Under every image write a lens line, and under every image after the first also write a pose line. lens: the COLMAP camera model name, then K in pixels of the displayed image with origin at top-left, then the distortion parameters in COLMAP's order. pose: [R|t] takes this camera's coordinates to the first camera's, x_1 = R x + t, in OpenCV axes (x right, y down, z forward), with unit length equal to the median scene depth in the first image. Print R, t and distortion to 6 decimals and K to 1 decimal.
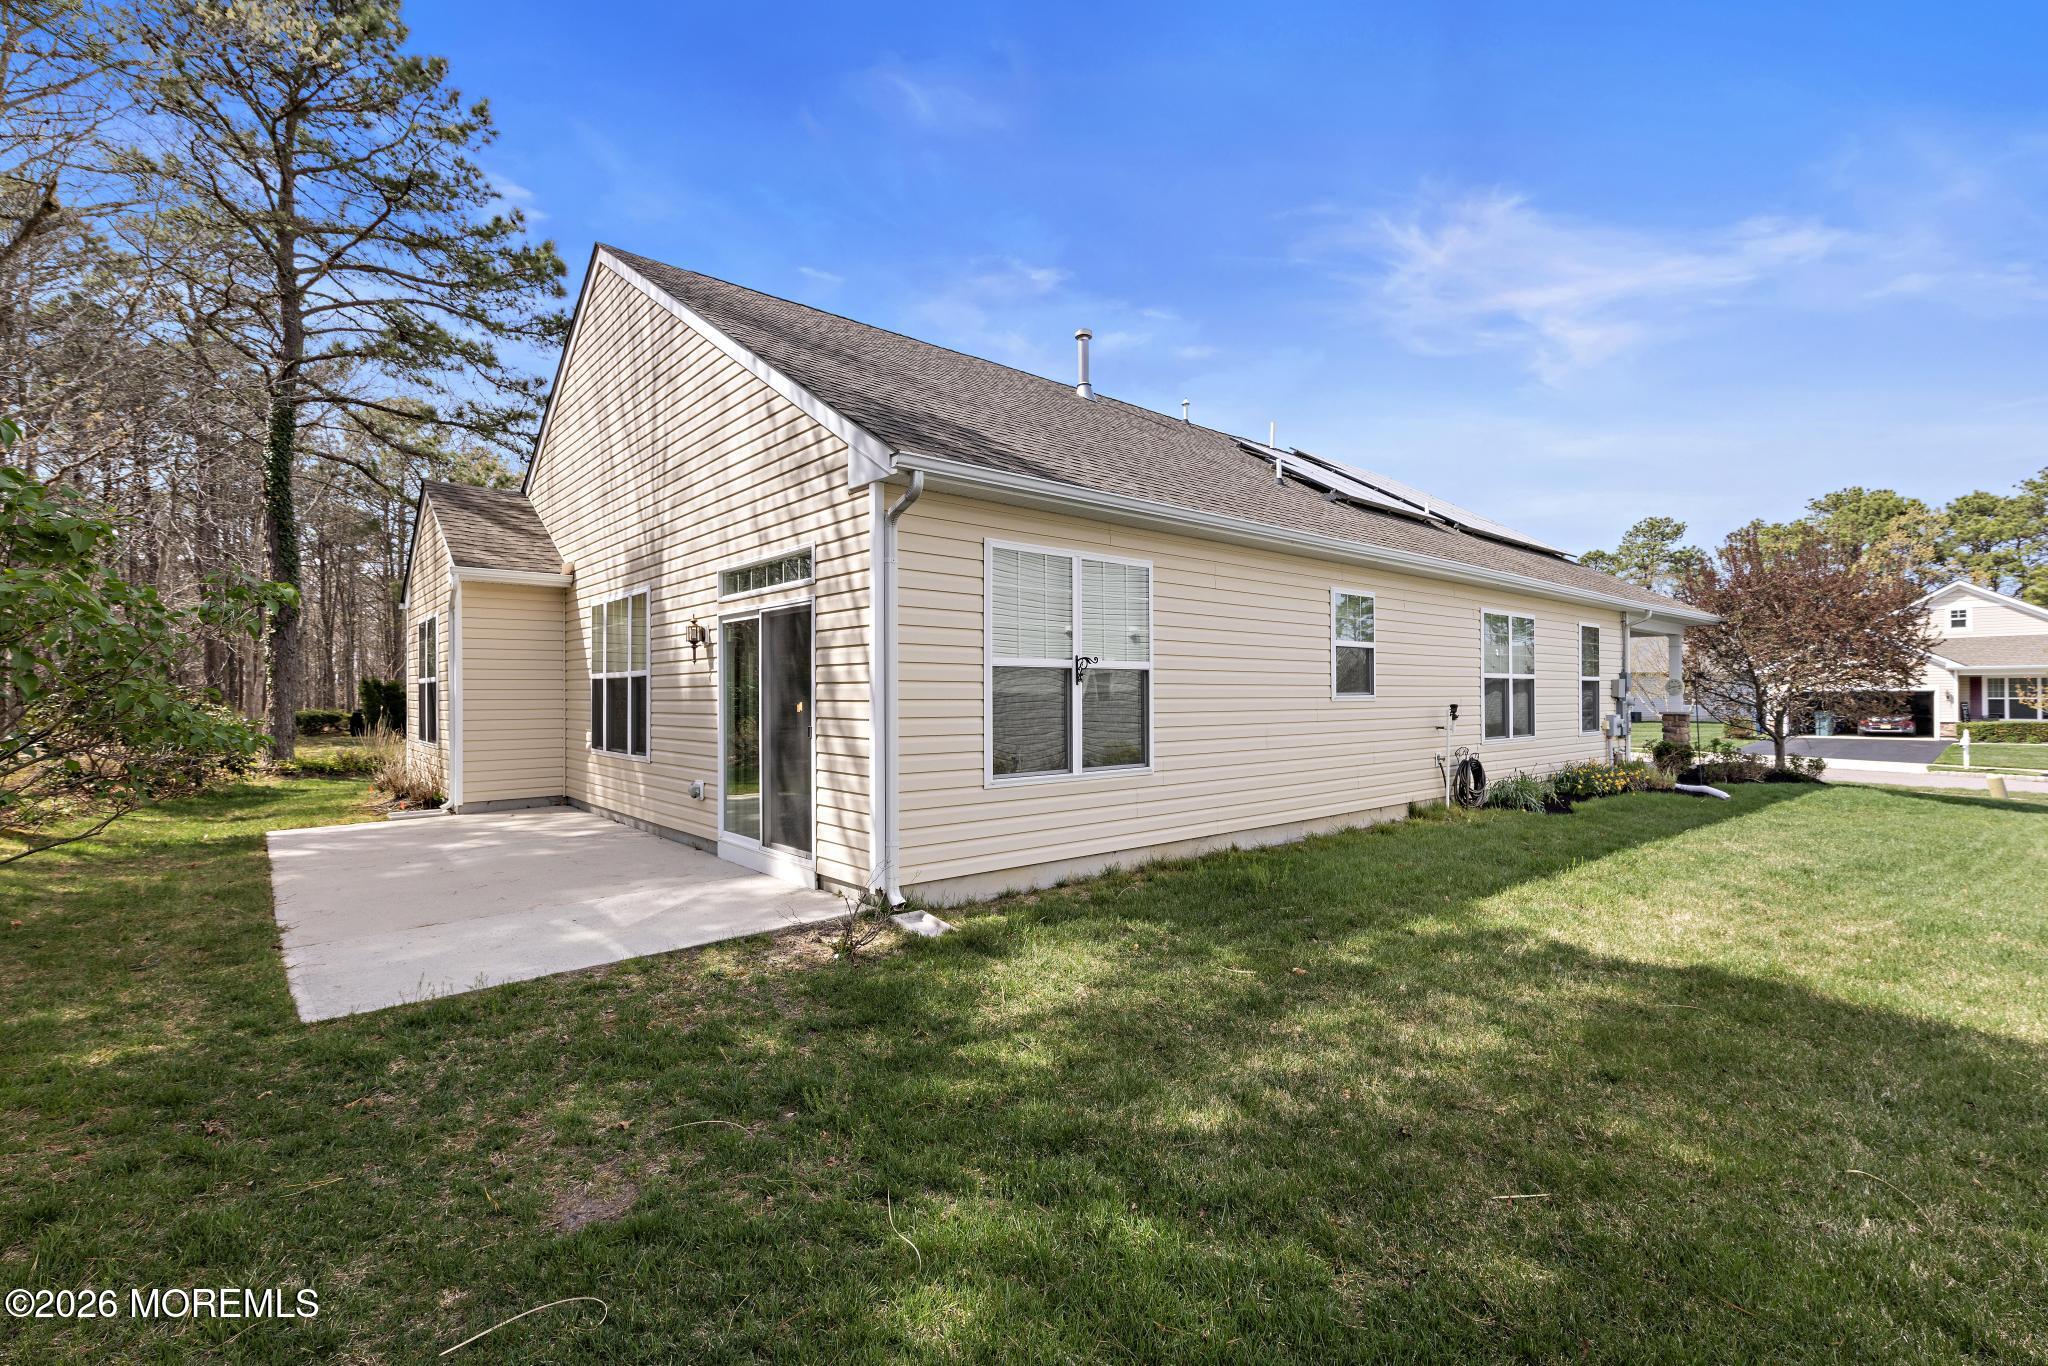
lens RADIAL K [[938.7, 0, 1024.4], [0, 938.7, 679.6], [0, 0, 1]] dist [0.005498, 0.000861]
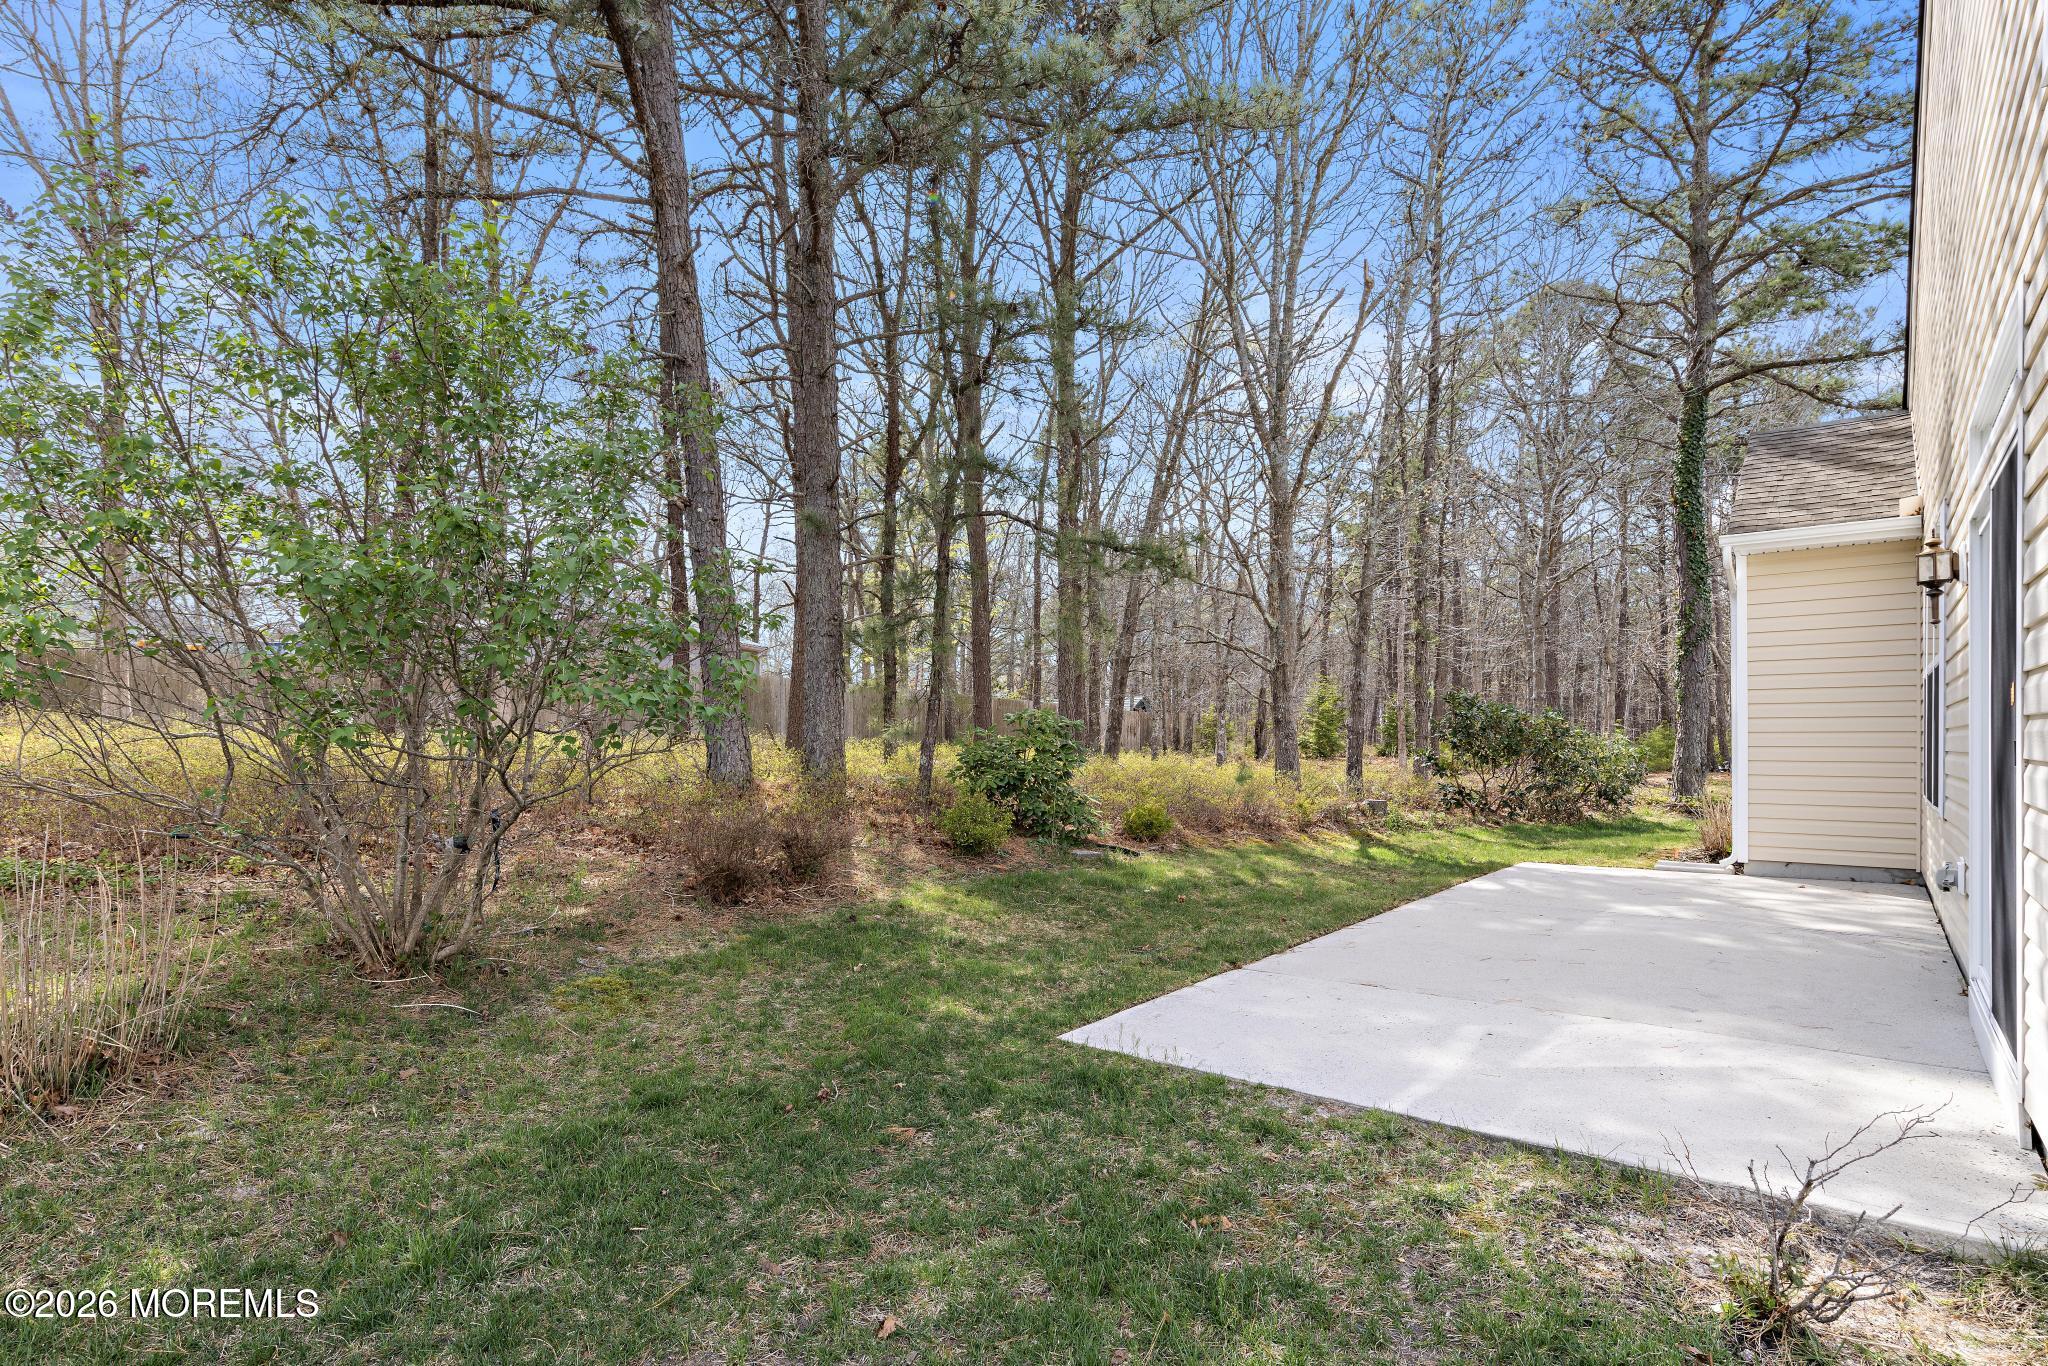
lens RADIAL K [[1005.1, 0, 1023.1], [0, 1005.1, 740.6], [0, 0, 1]] dist [0.006886, 0.000333]
pose [[0.170017, 0.004140, -0.985433, 0.166255], [0.013810, 0.999883, 0.006583, 0.056403], [0.985344, -0.014728, 0.169939, 0.675400]]
